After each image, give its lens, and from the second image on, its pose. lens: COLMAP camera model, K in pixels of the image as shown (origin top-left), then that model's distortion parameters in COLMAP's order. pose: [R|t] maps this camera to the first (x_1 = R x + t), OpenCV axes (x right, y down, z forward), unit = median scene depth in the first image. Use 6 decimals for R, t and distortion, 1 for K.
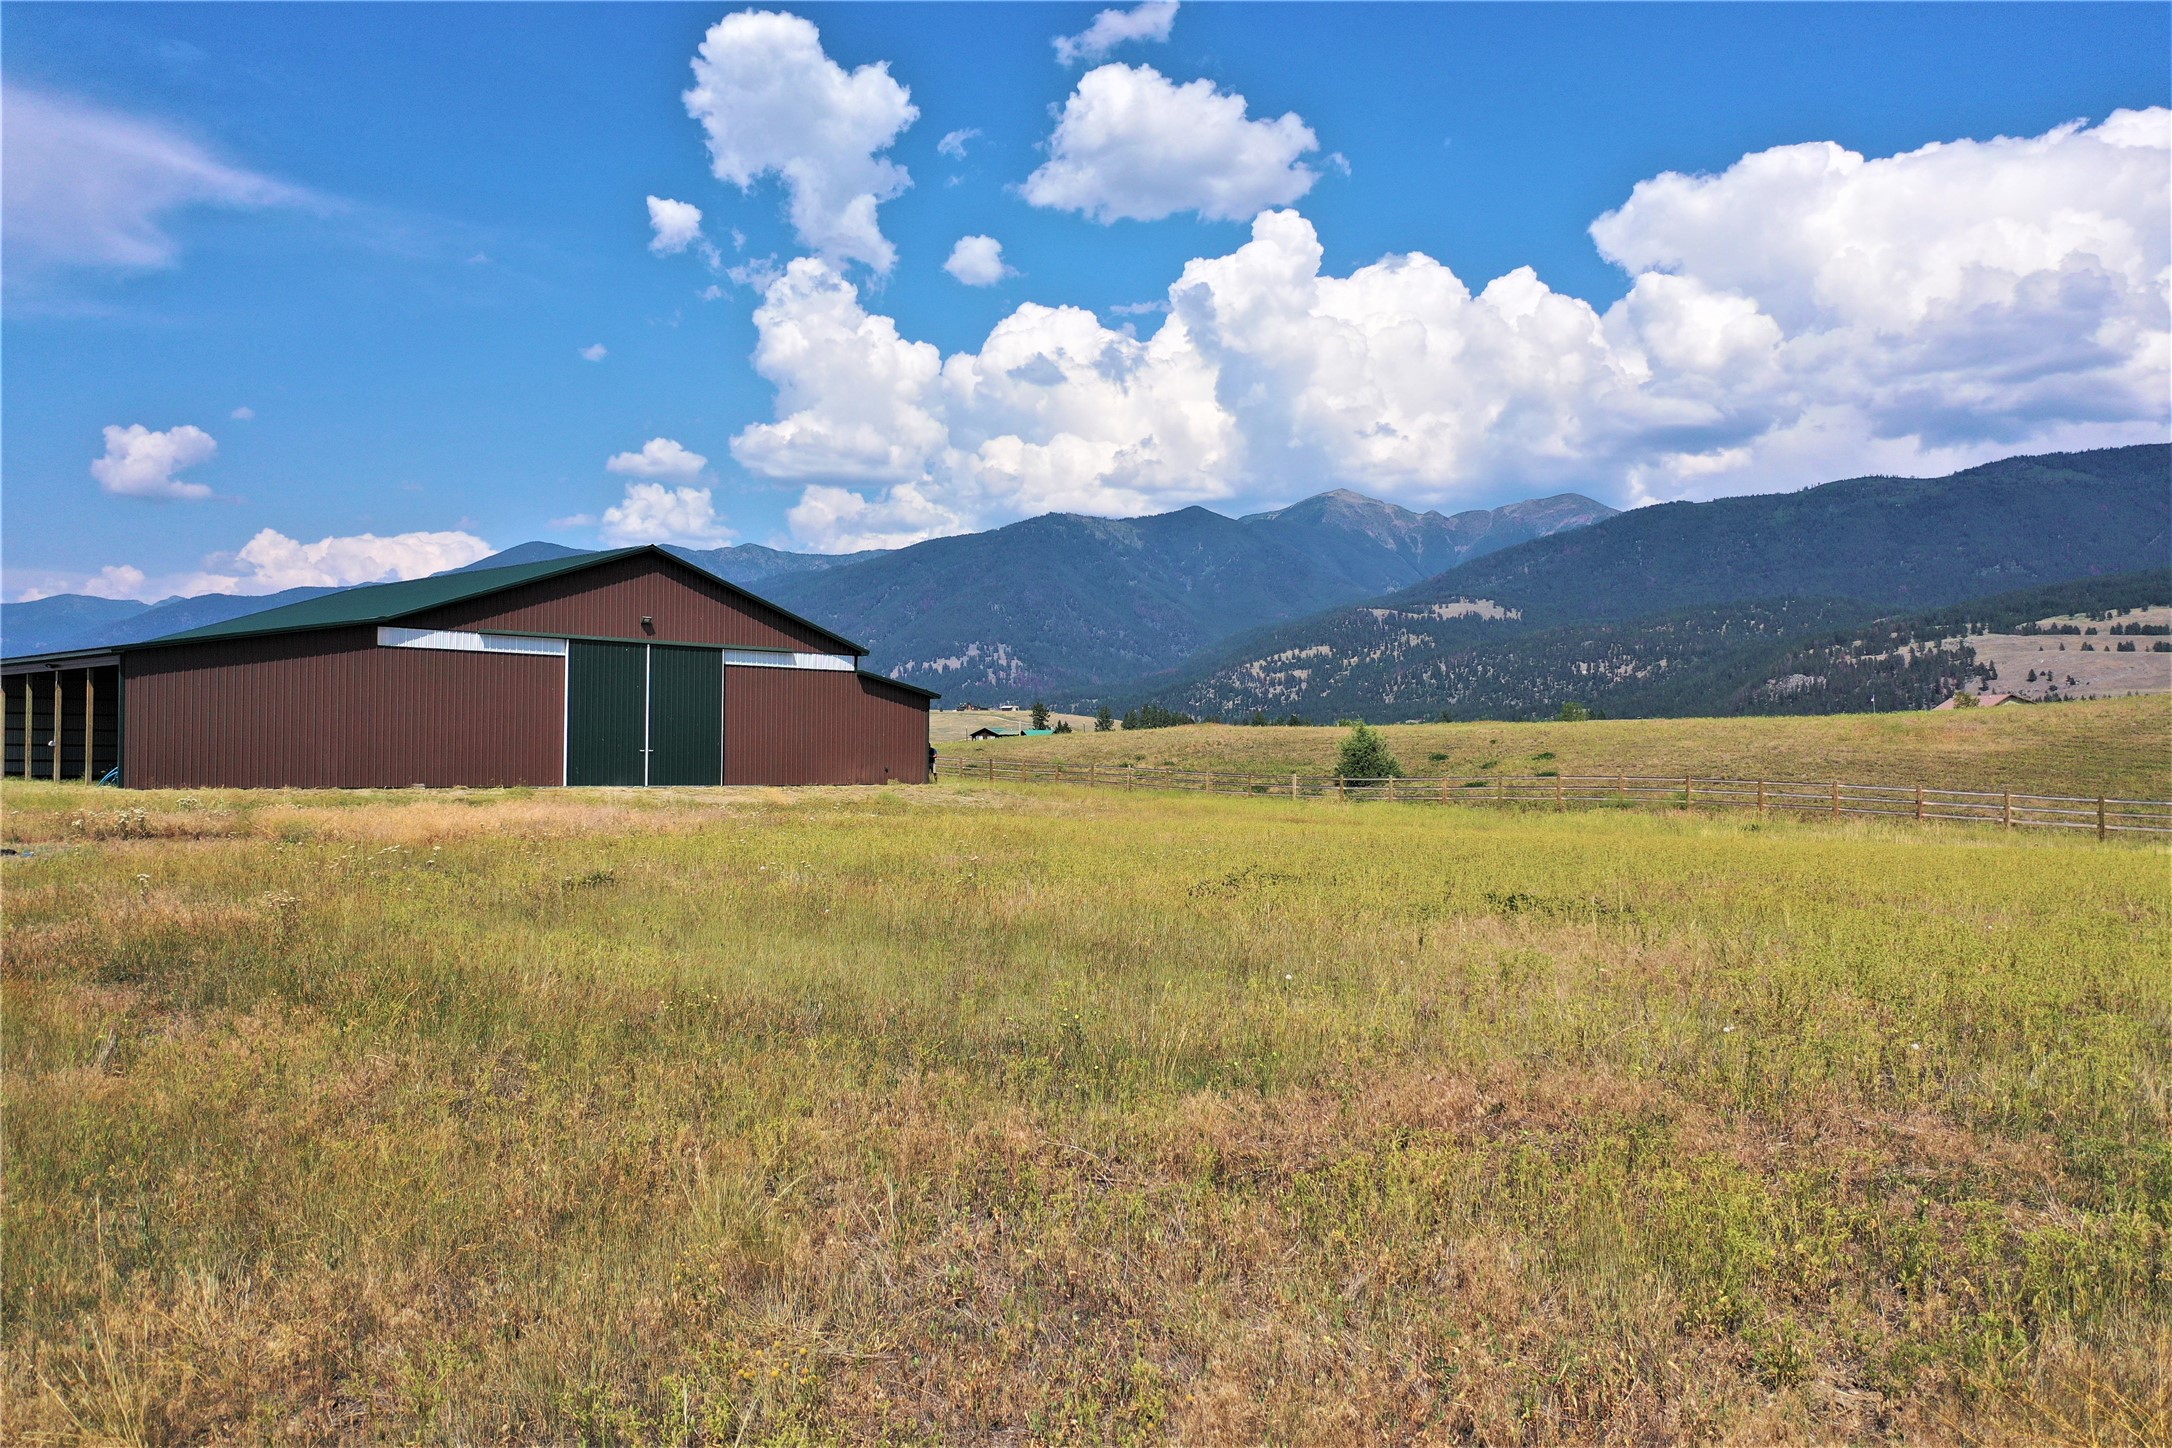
lens RADIAL K [[1733.1, 0, 1079.9], [0, 1733.1, 724.9], [0, 0, 1]] dist [0.011508, 0.000538]
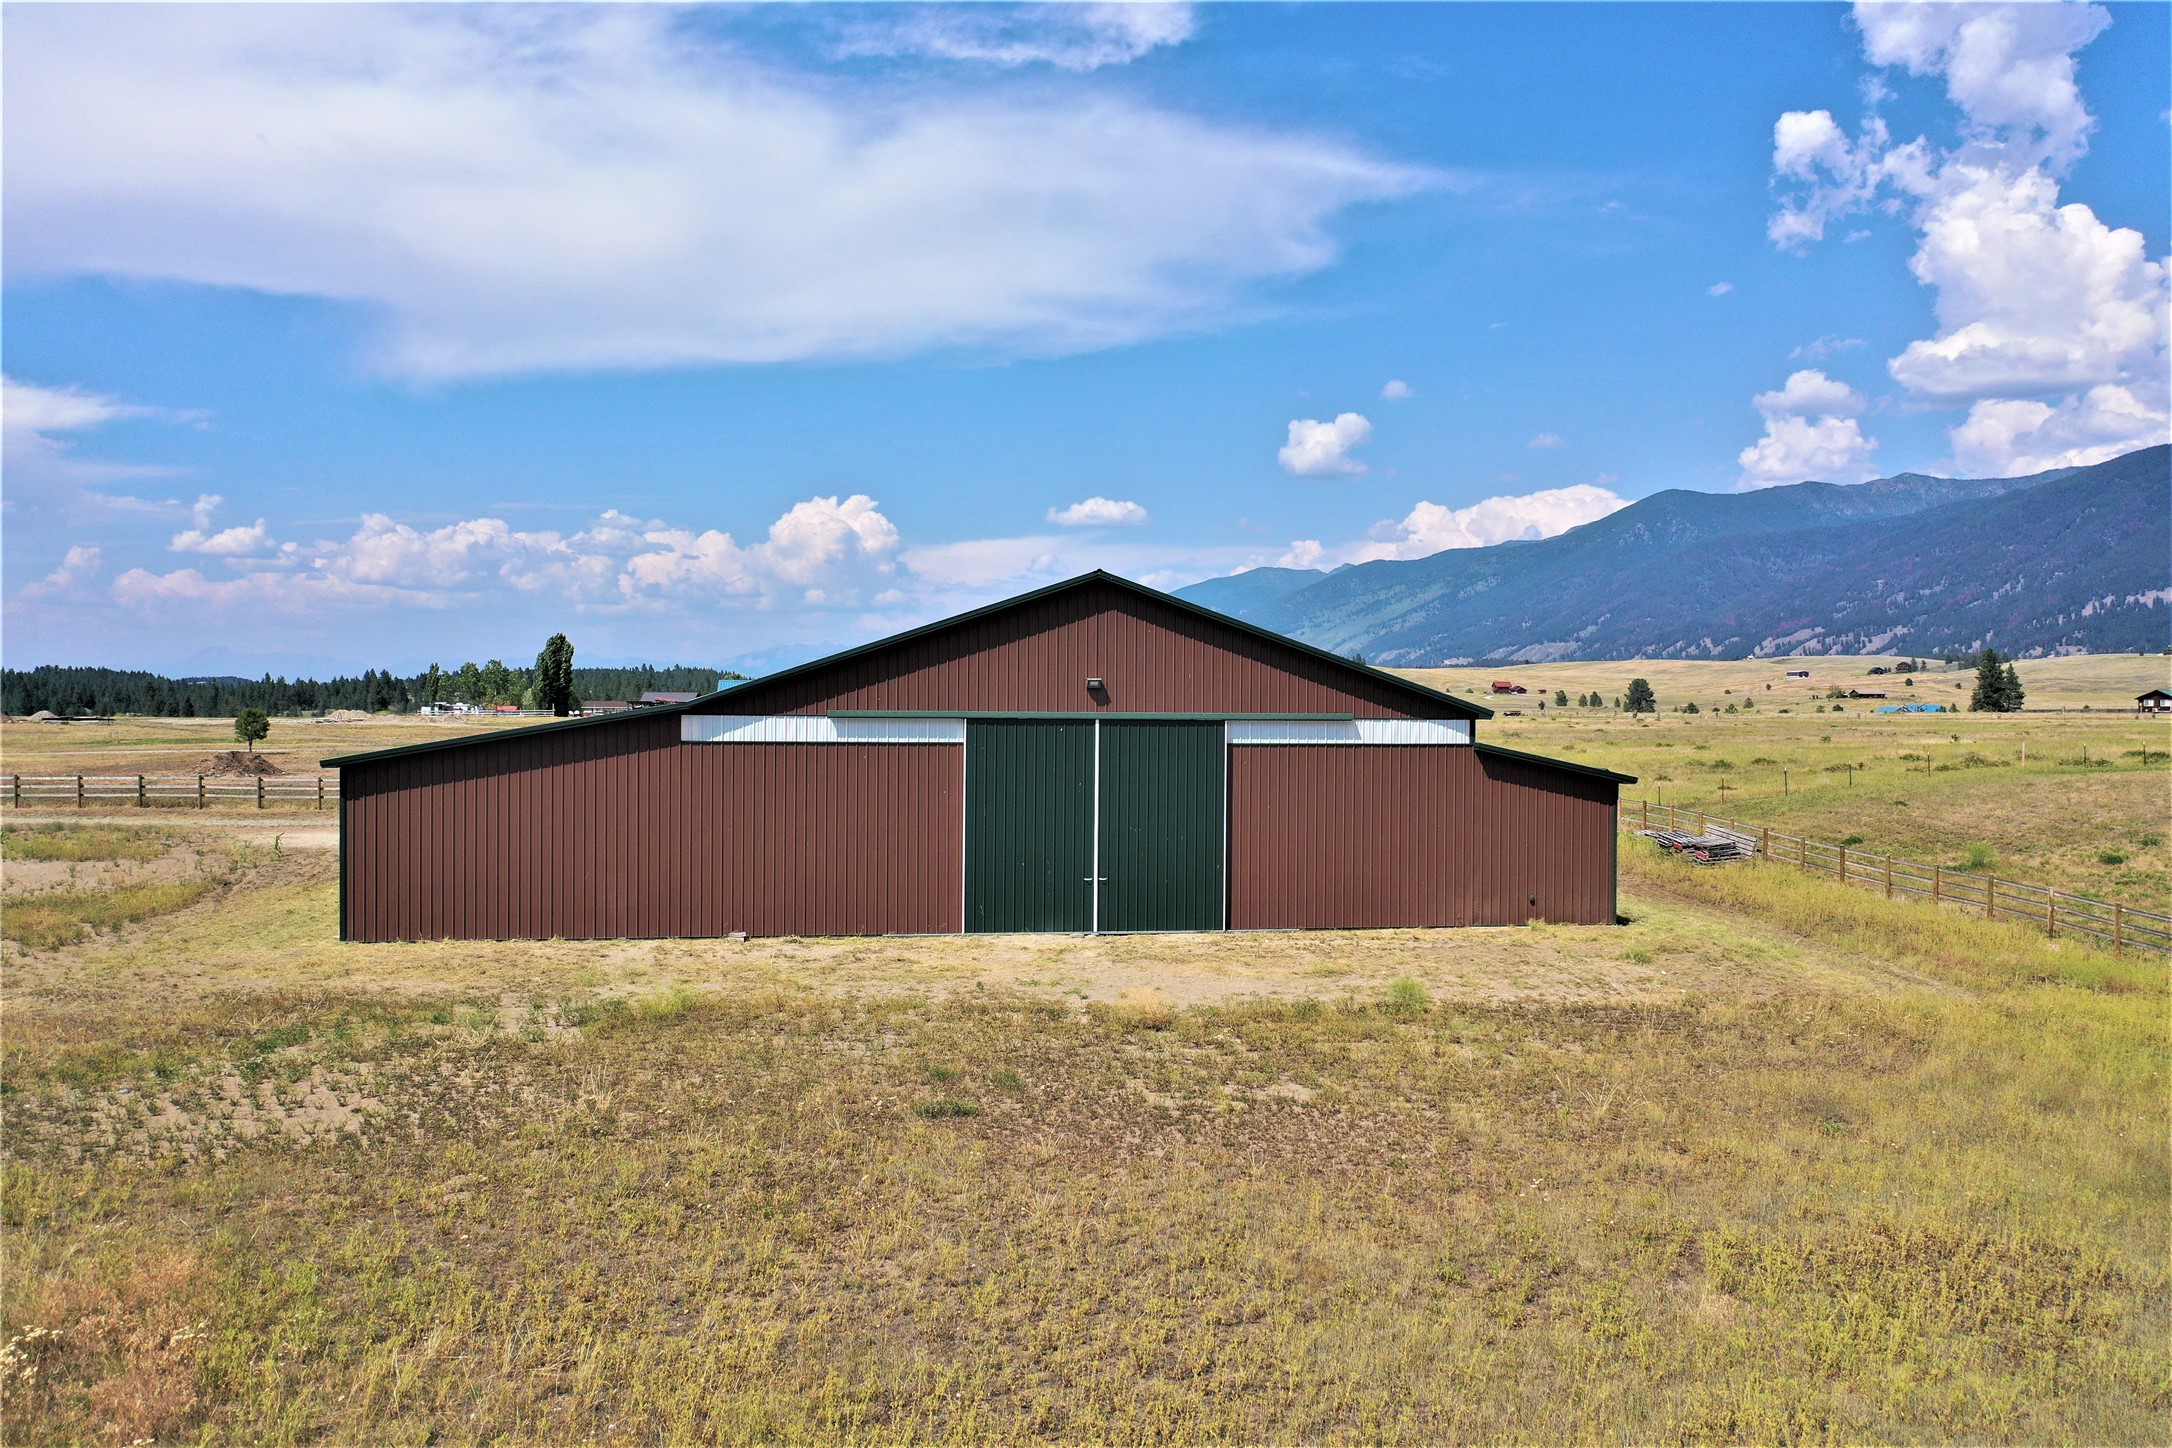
lens RADIAL K [[1733.1, 0, 1084.3], [0, 1733.1, 754.5], [0, 0, 1]] dist [0.011508, 0.000538]
pose [[0.807765, 0.013217, -0.589357, 0.045655], [0.013700, 0.999058, 0.041181, -0.020021], [0.589346, -0.041339, 0.806823, 0.152980]]
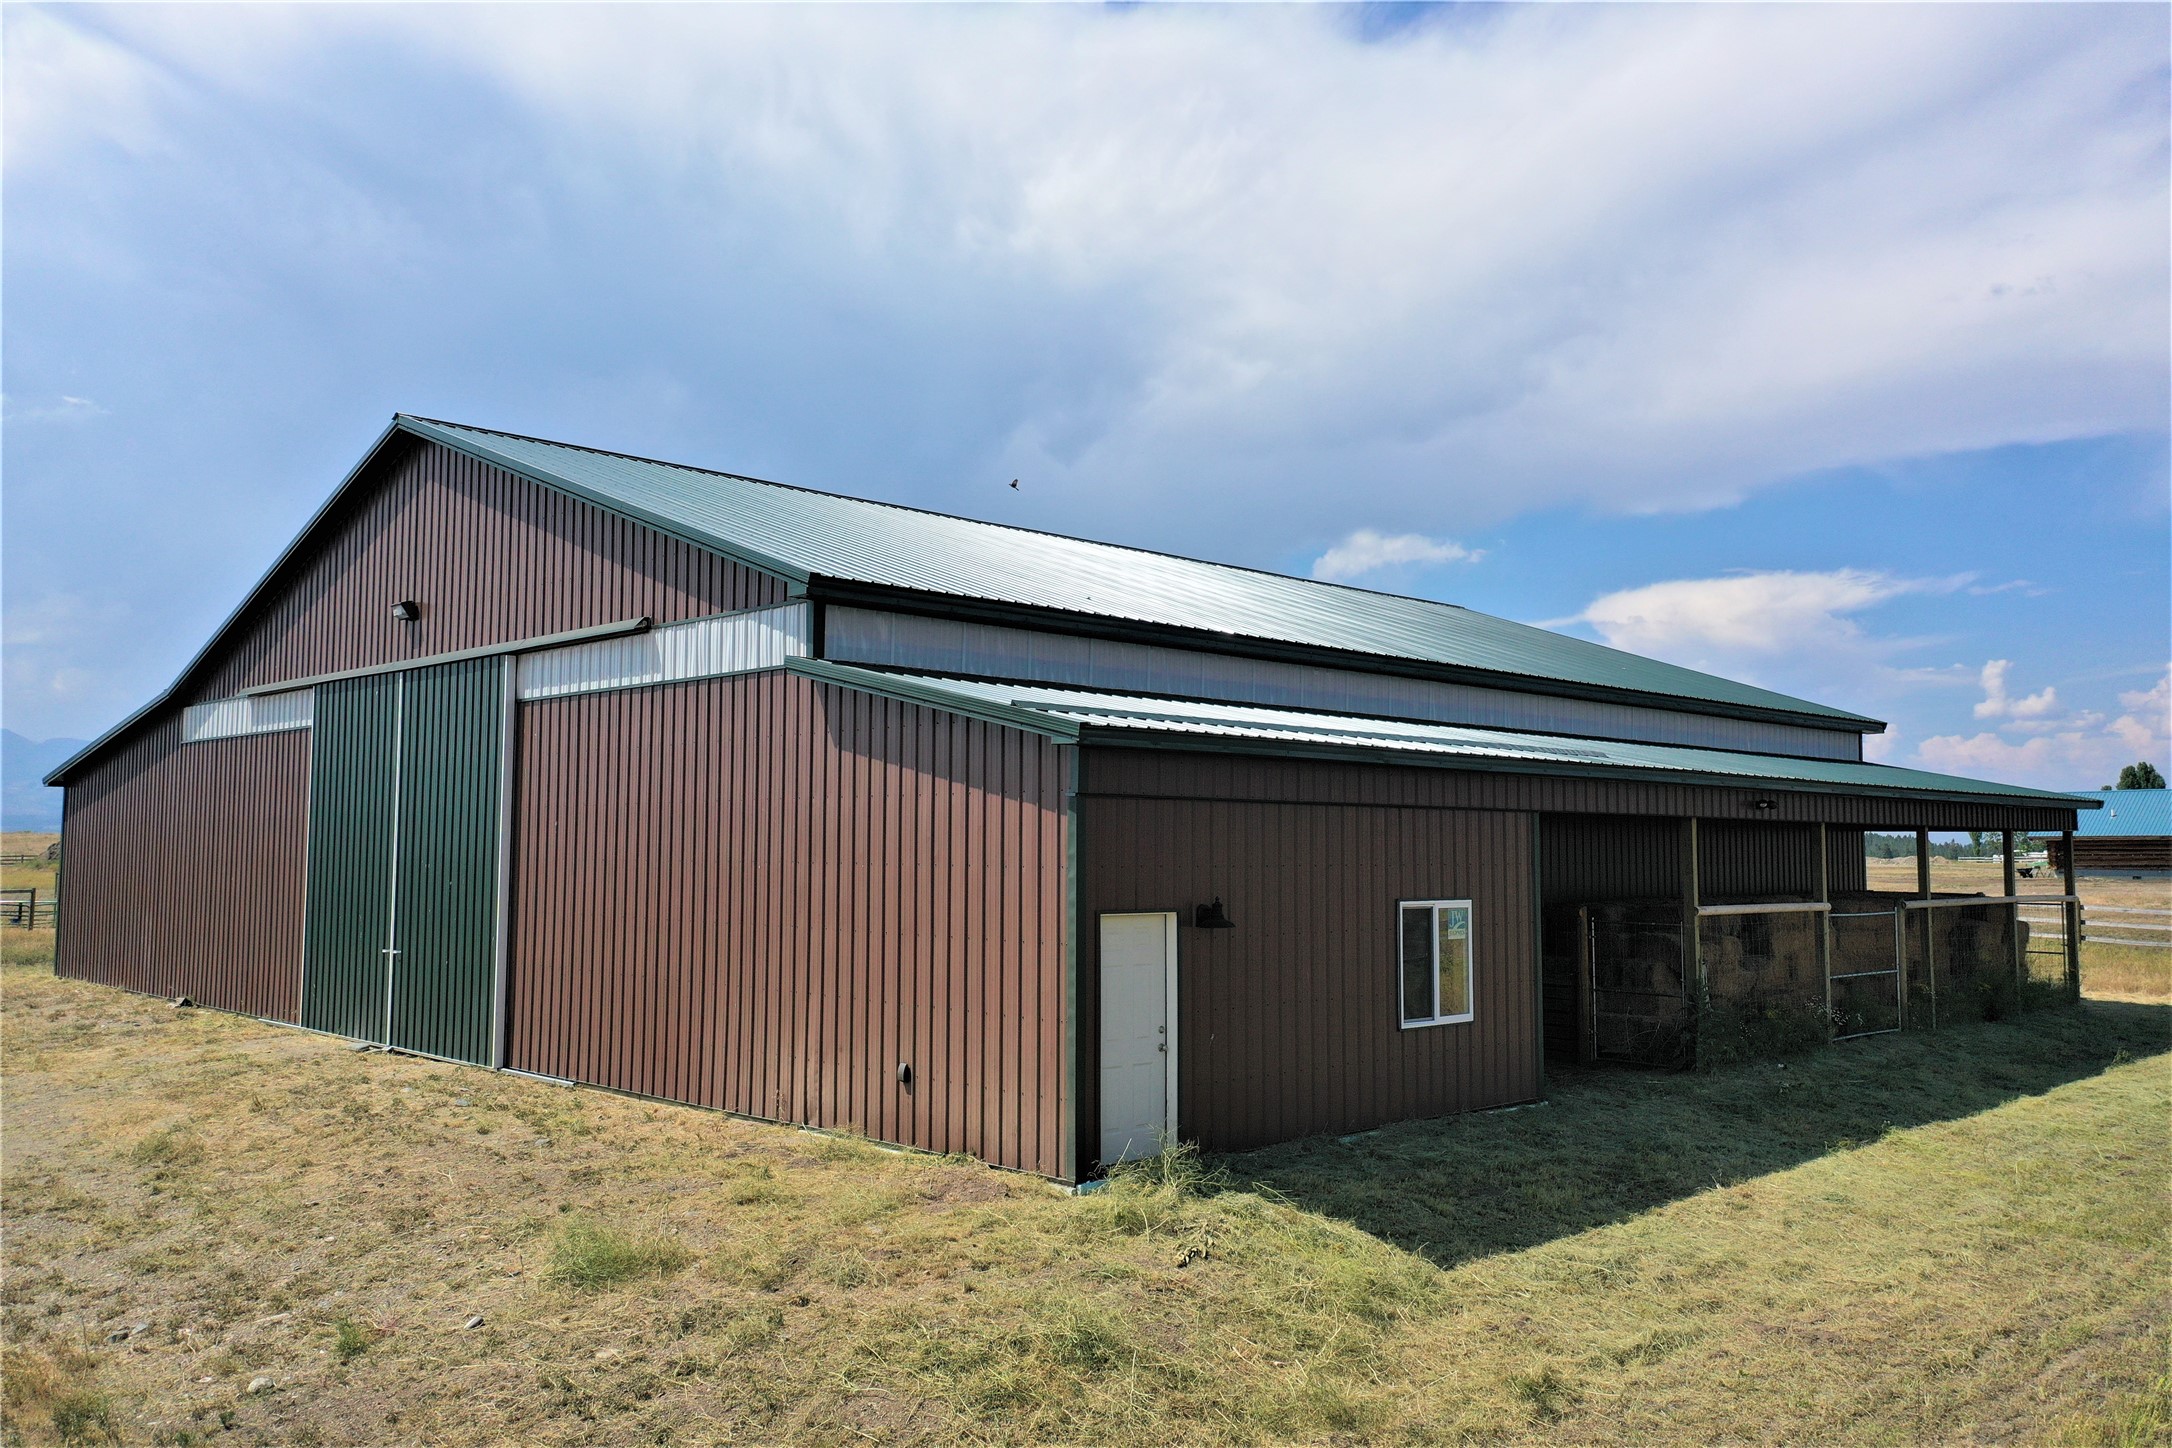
lens RADIAL K [[1733.1, 0, 1080.3], [0, 1733.1, 729.1], [0, 0, 1]] dist [0.011508, 0.000538]
pose [[-0.019309, -0.082902, -0.996371, 0.042199], [0.012617, 0.996457, -0.083153, -0.000064], [0.999734, -0.014176, -0.018195, 0.382469]]
